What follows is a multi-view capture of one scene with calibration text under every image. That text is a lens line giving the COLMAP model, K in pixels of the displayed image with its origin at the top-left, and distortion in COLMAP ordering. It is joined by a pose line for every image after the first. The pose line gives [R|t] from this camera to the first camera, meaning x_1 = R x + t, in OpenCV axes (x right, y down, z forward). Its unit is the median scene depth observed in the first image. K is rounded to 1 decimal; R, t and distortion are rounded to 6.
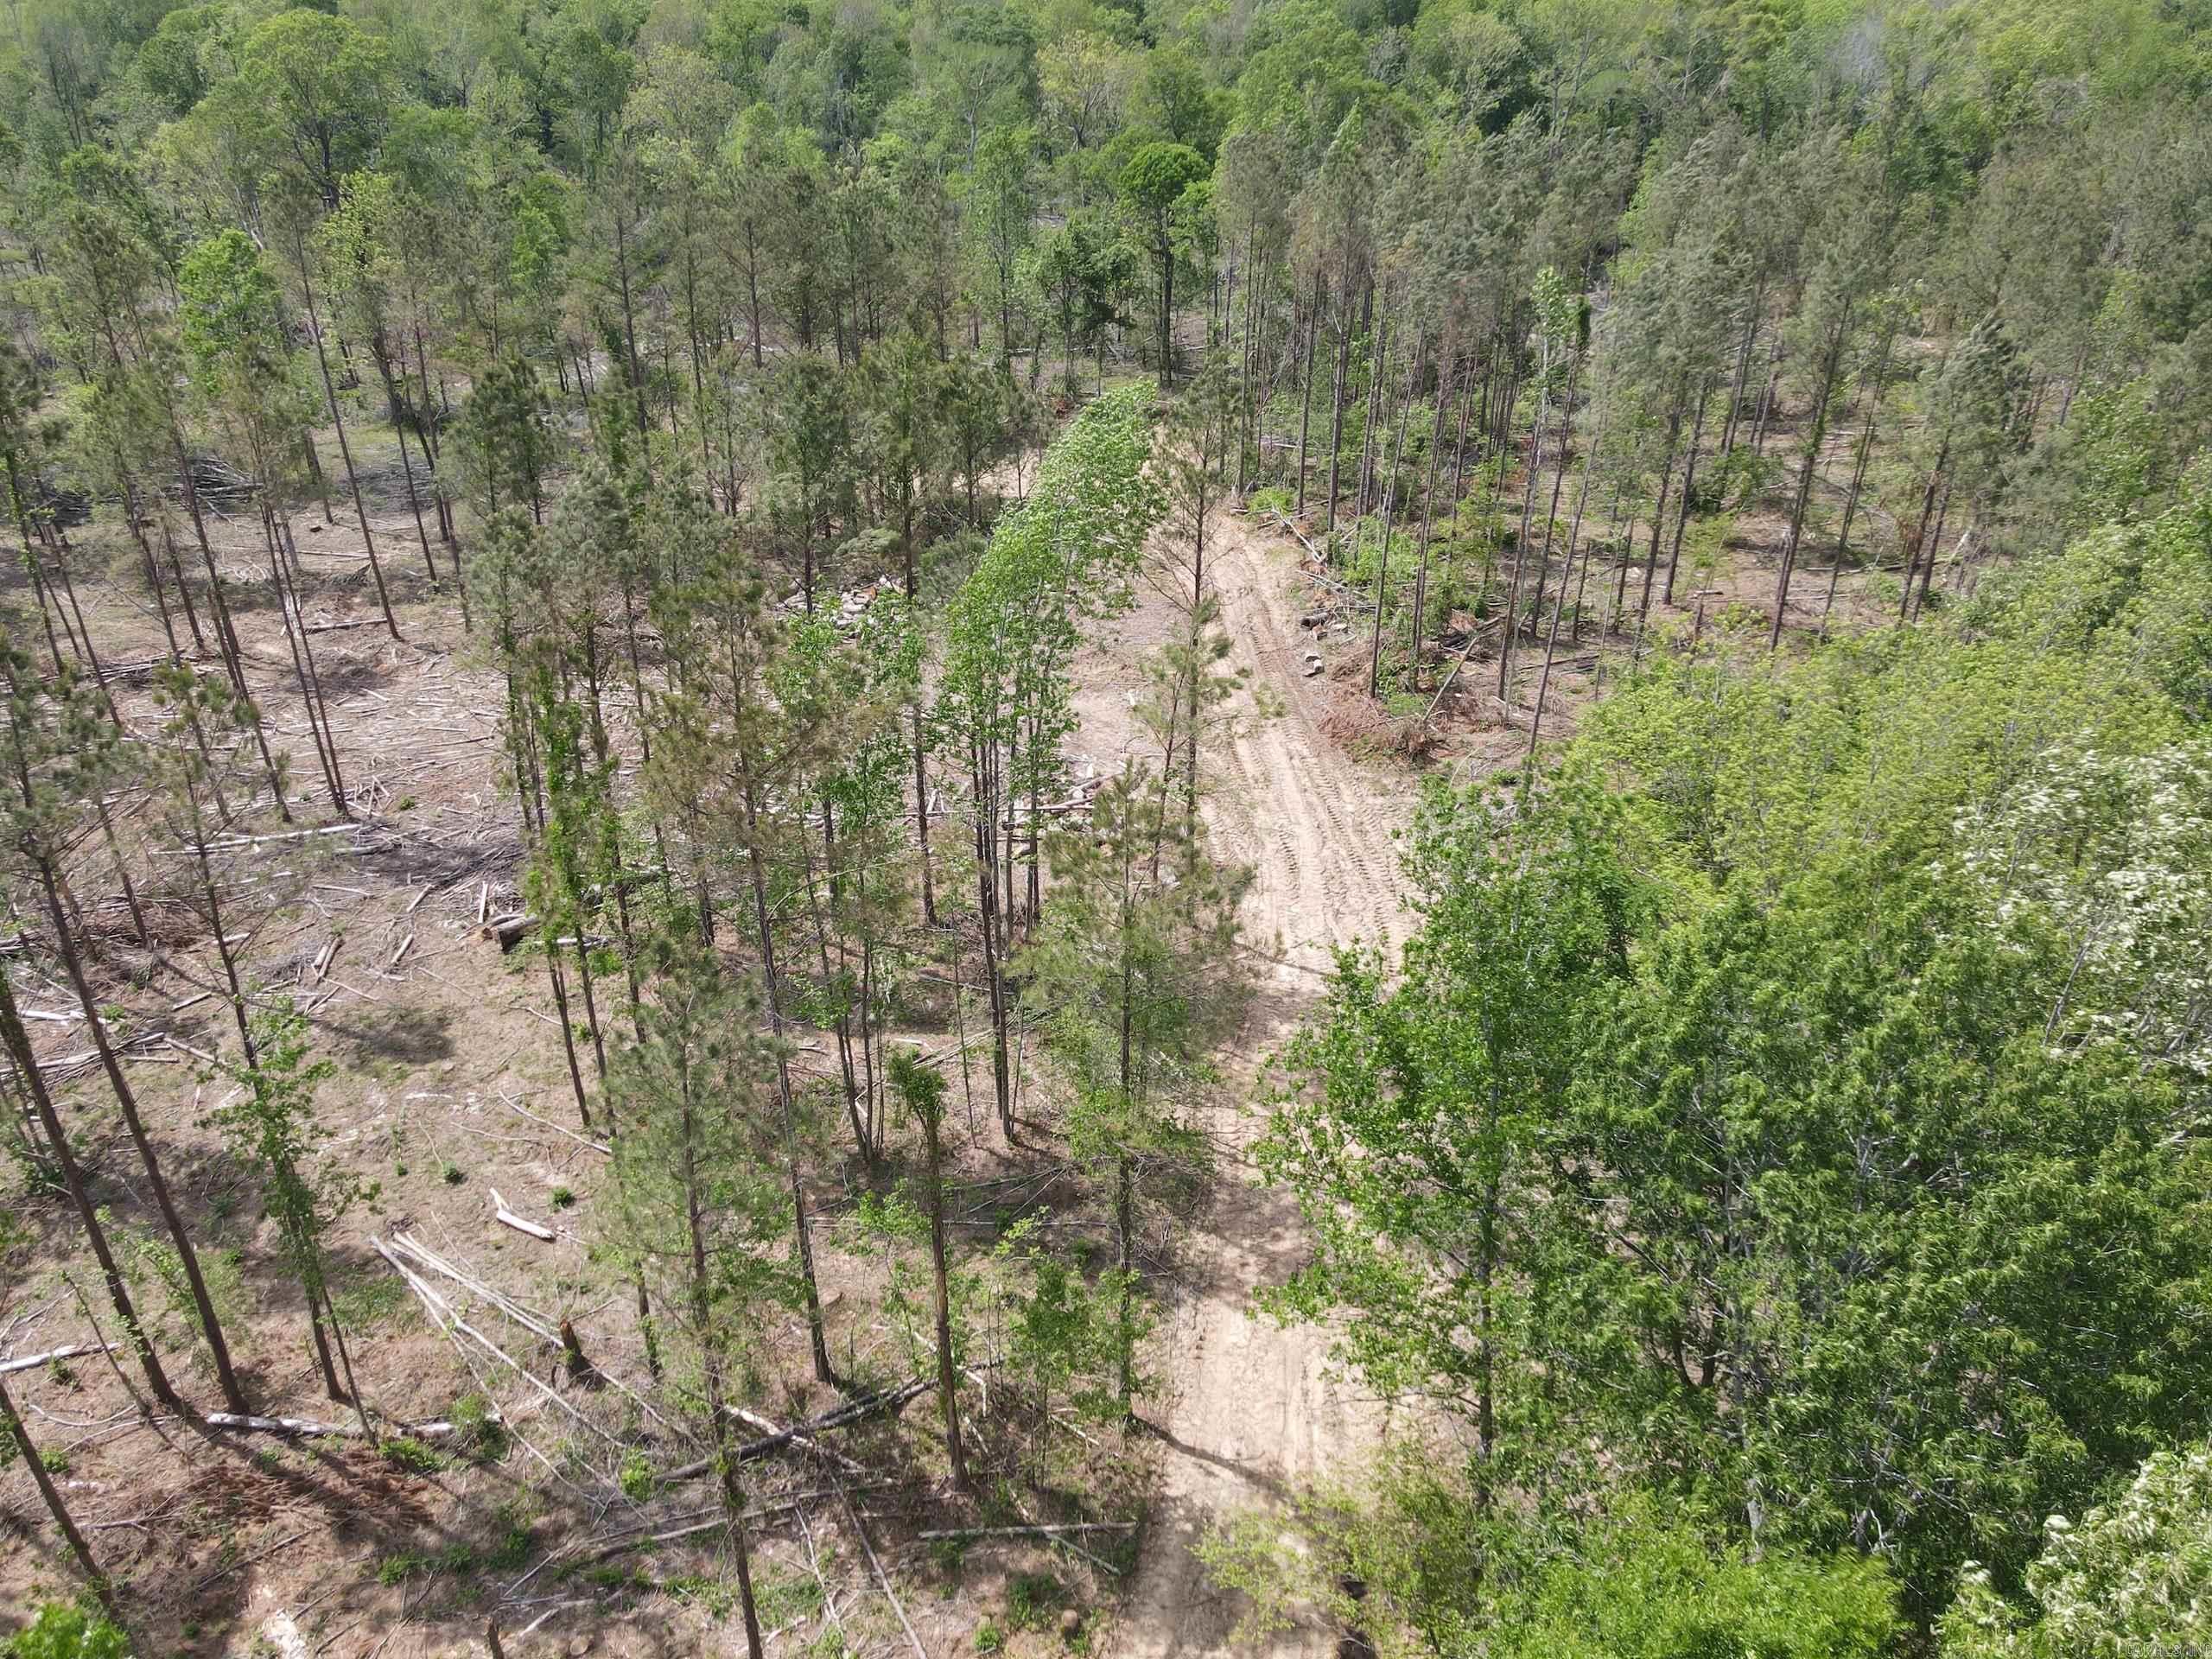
lens RADIAL K [[1592.6, 0, 1103.0], [0, 1592.6, 835.5], [0, 0, 1]] dist [0.030362, -0.025467]
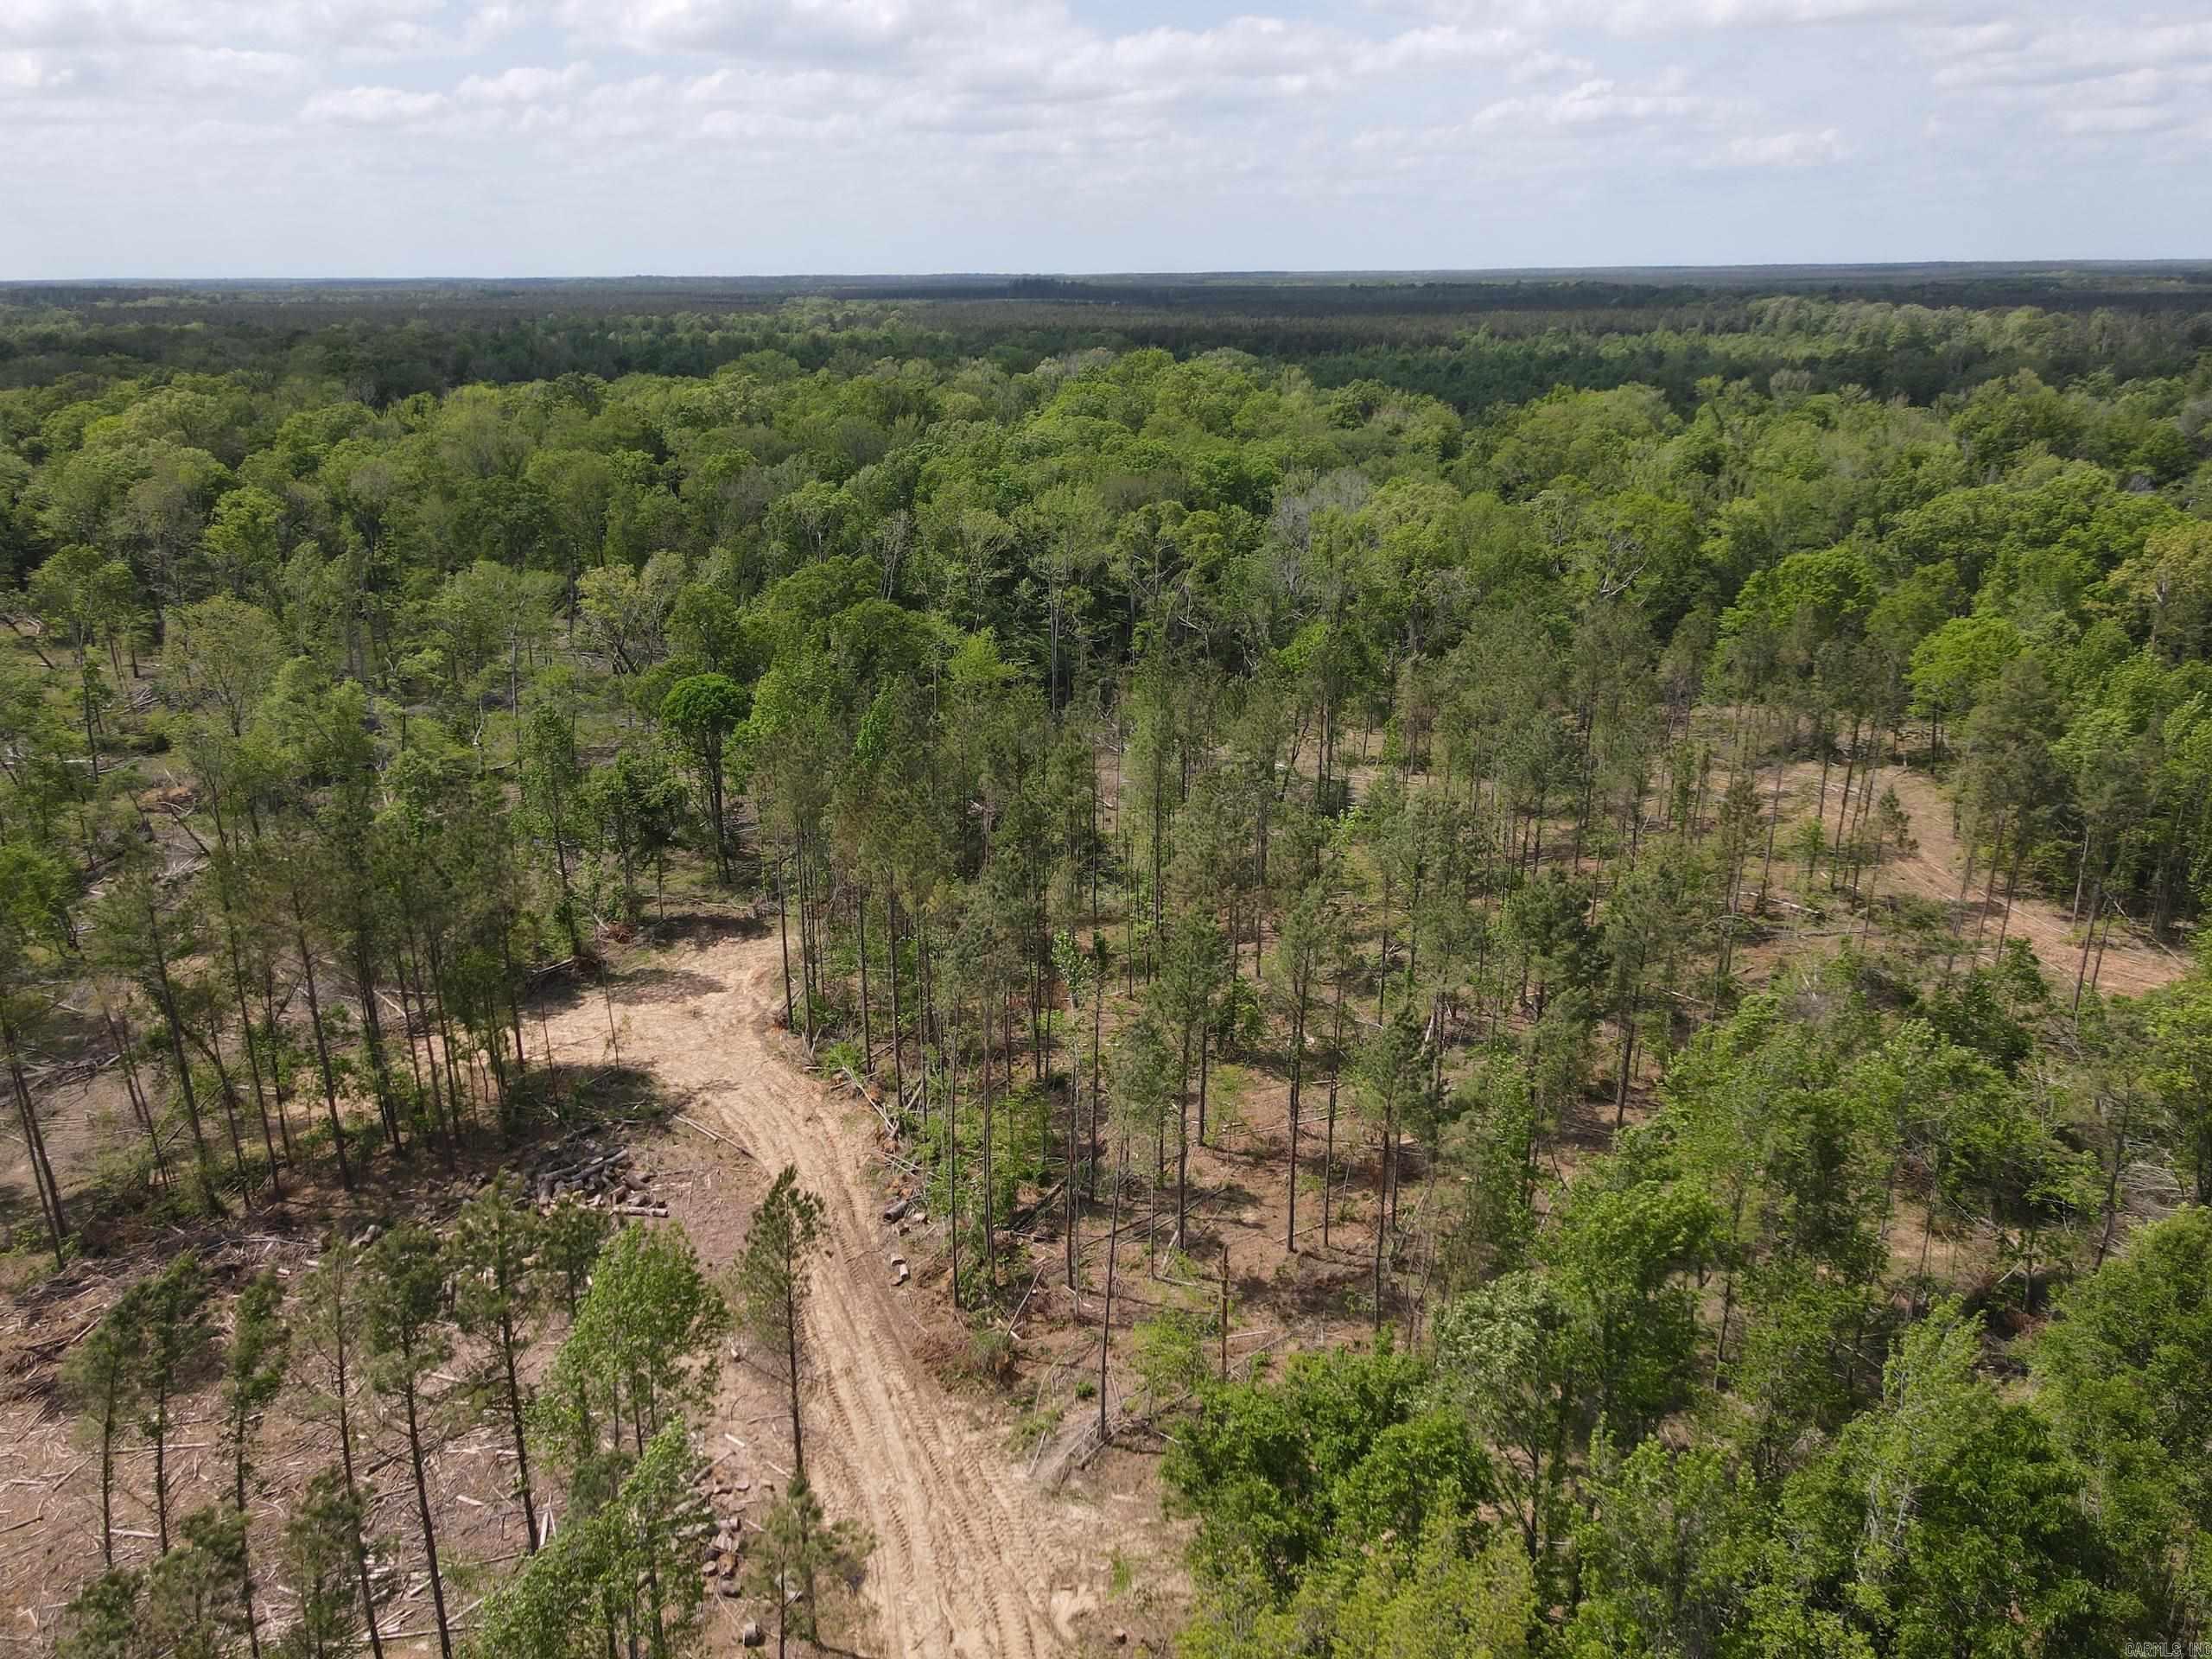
lens RADIAL K [[1592.6, 0, 1105.4], [0, 1592.6, 829.2], [0, 0, 1]] dist [0.030362, -0.025467]
pose [[0.959761, -0.090987, 0.265671, 0.006646], [0.132245, 0.981027, -0.141766, -0.228665], [-0.247732, 0.171195, 0.953583, -0.110582]]
